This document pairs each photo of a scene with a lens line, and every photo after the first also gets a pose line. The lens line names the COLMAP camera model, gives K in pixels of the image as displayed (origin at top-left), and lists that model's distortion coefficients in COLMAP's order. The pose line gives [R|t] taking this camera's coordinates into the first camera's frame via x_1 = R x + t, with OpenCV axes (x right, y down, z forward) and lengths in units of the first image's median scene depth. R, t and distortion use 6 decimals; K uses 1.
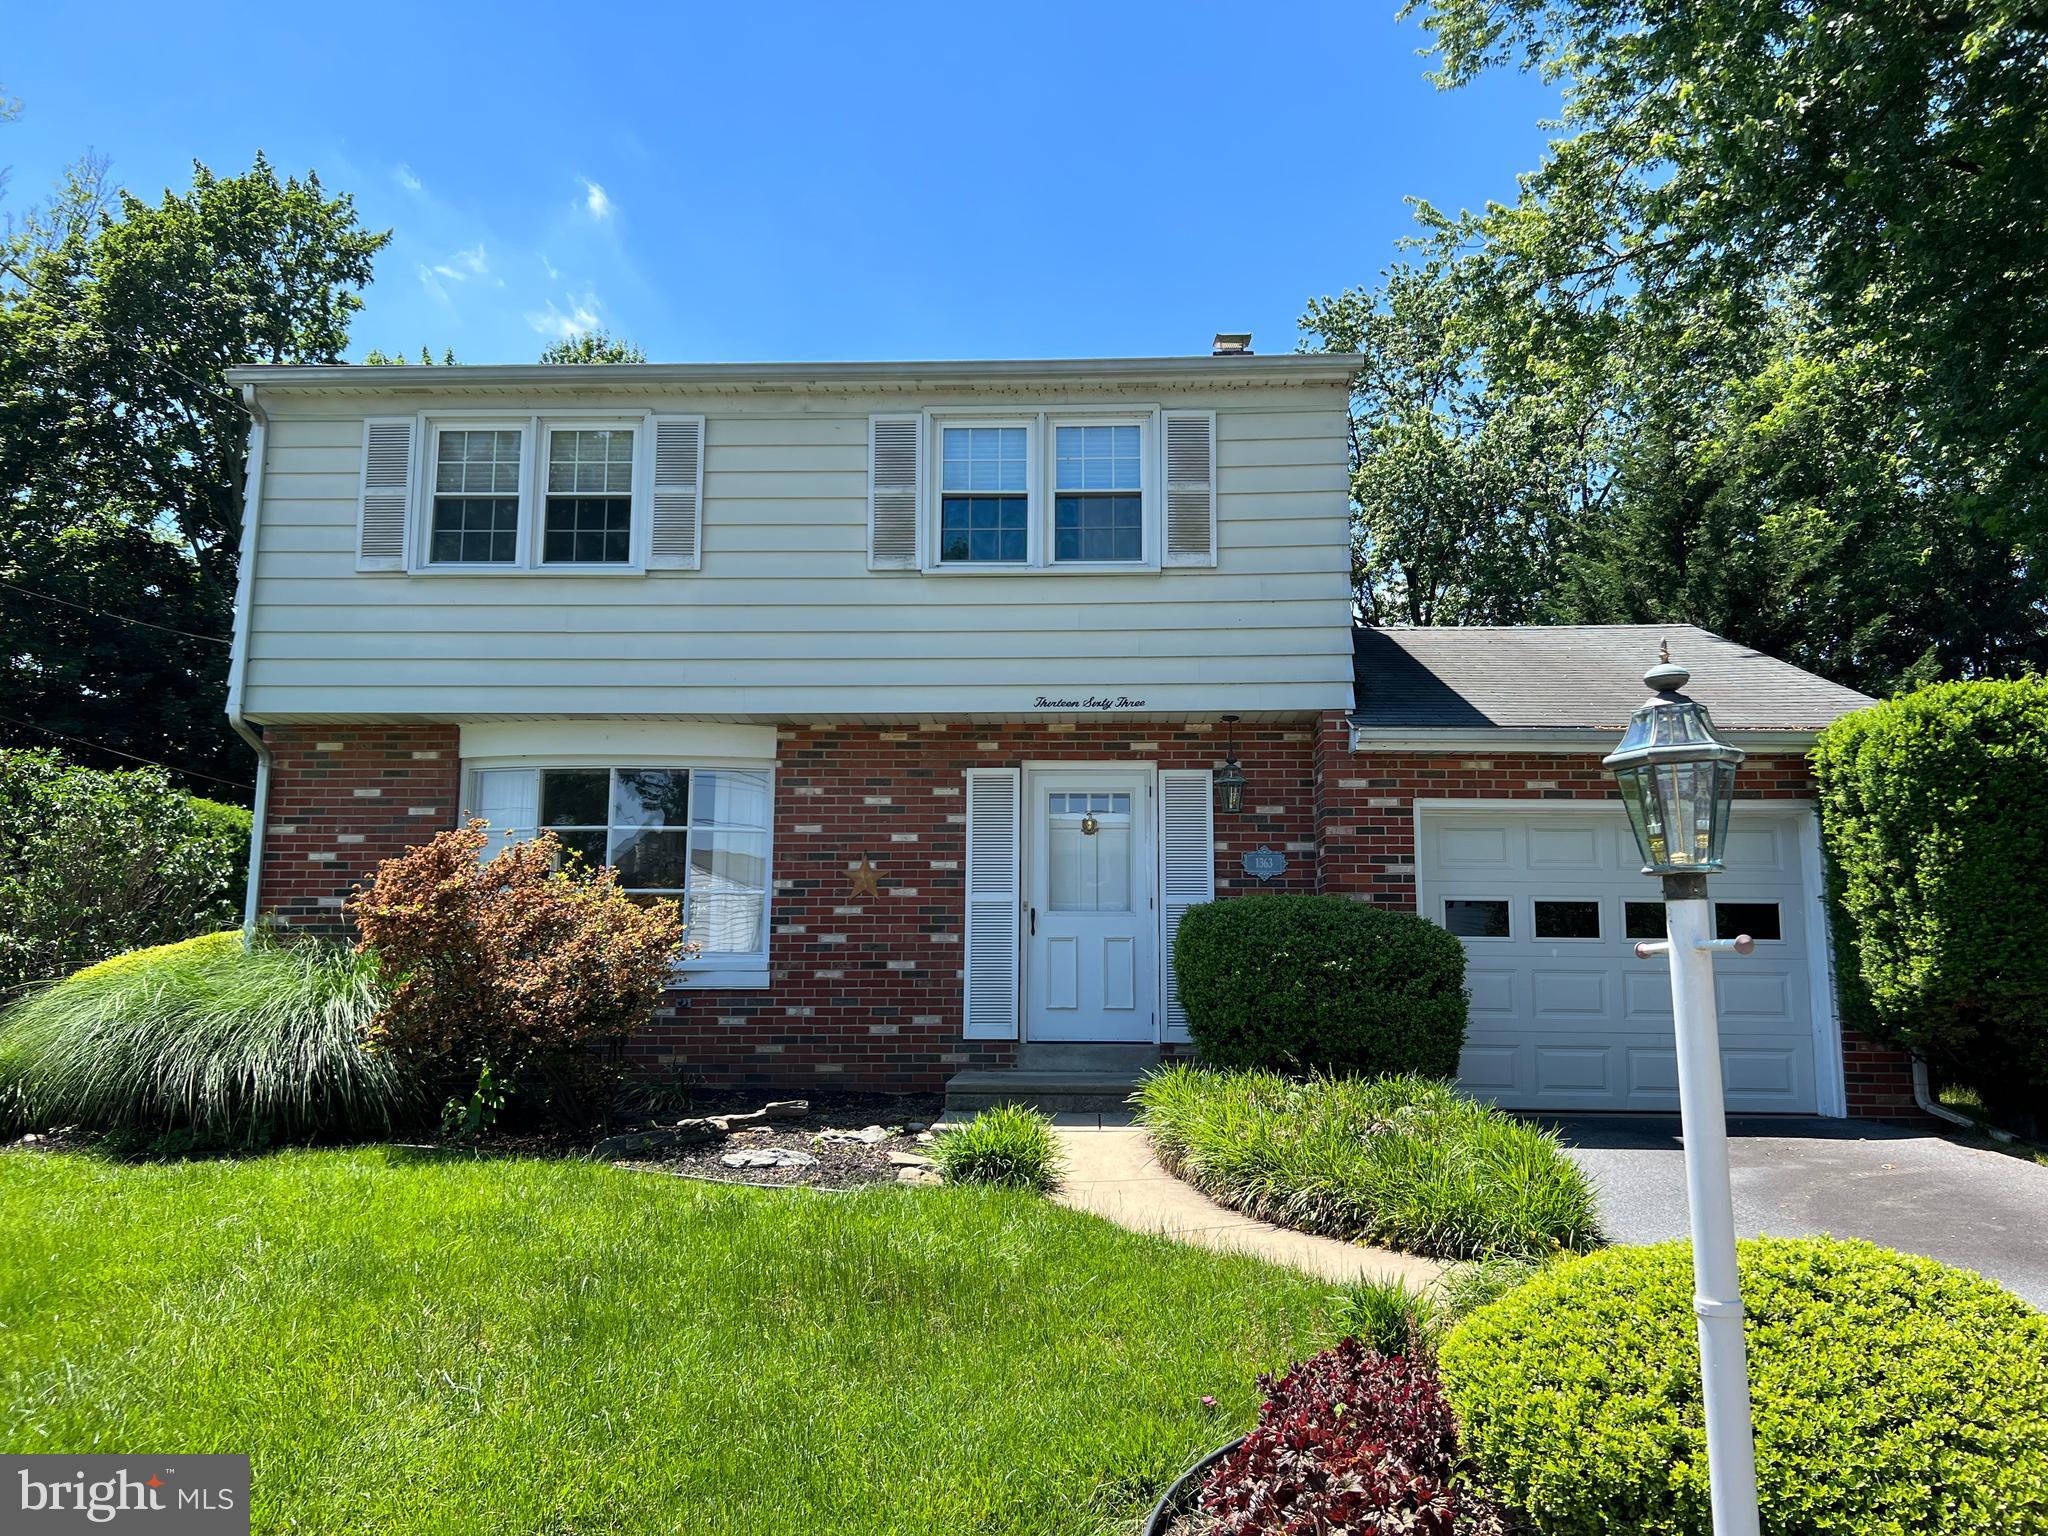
lens RADIAL K [[1550.2, 0, 1026.9], [0, 1550.2, 775.1], [0, 0, 1]] dist [-0.005512, -0.000616]
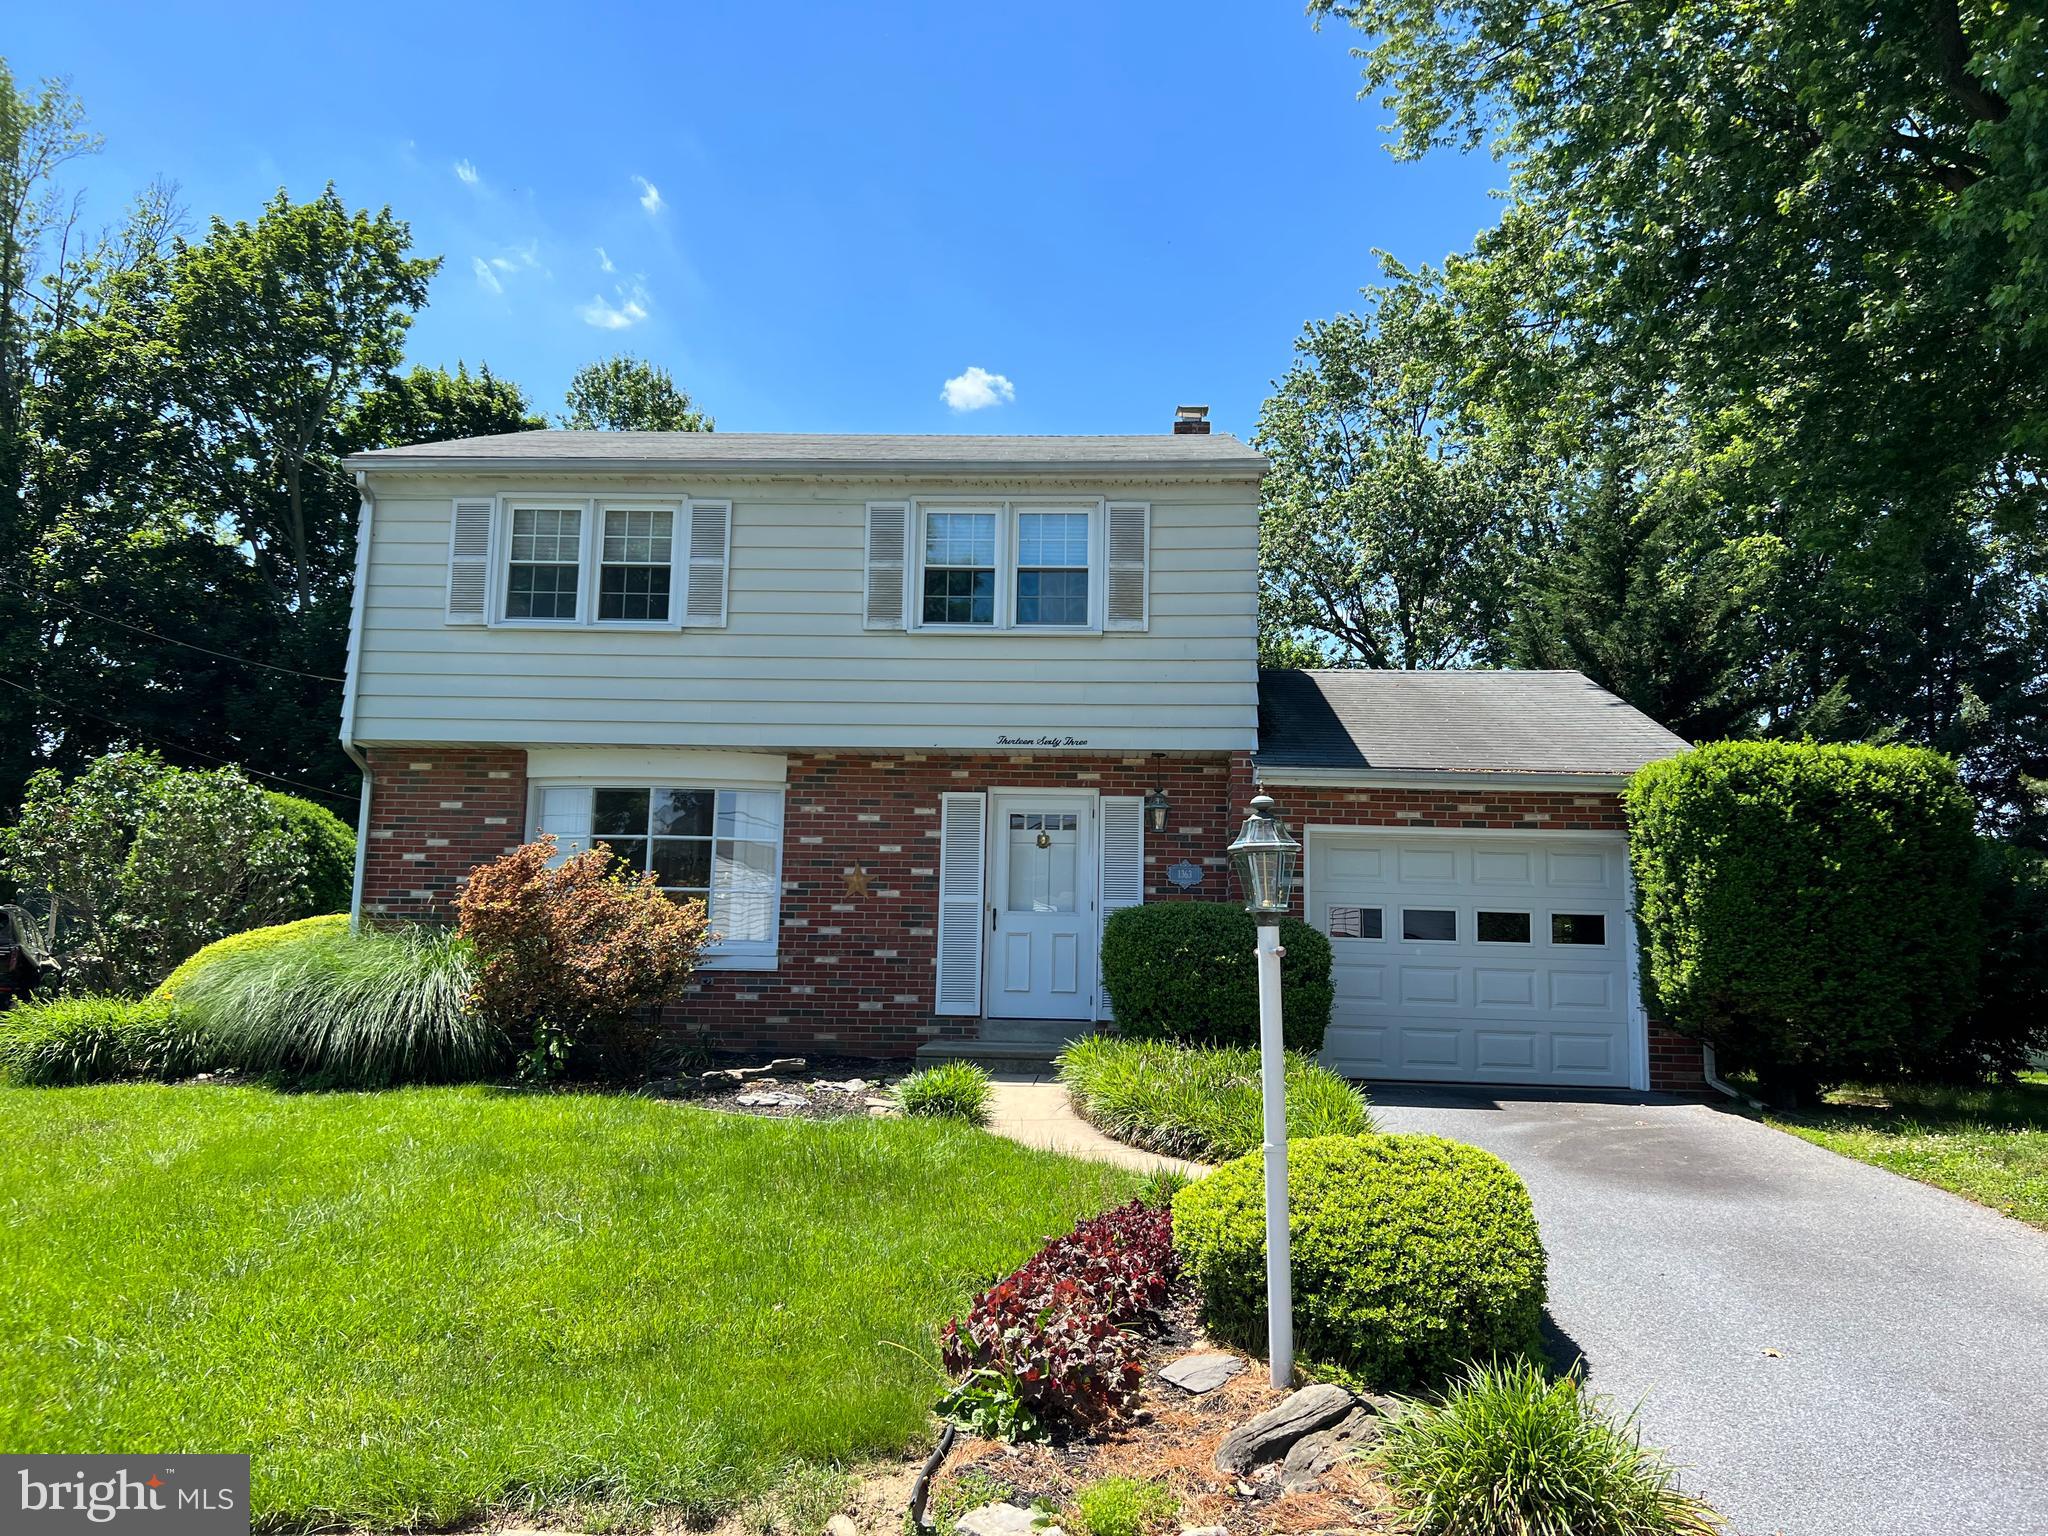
lens RADIAL K [[1542.5, 0, 1024.0], [0, 1542.5, 768.0], [0, 0, 1]] dist [0.000779, -0.004924]
pose [[0.999801, 0.014987, -0.013189, 0.041926], [-0.014954, 0.999885, 0.002612, -0.028208], [0.013226, -0.002414, 0.999910, -0.214500]]
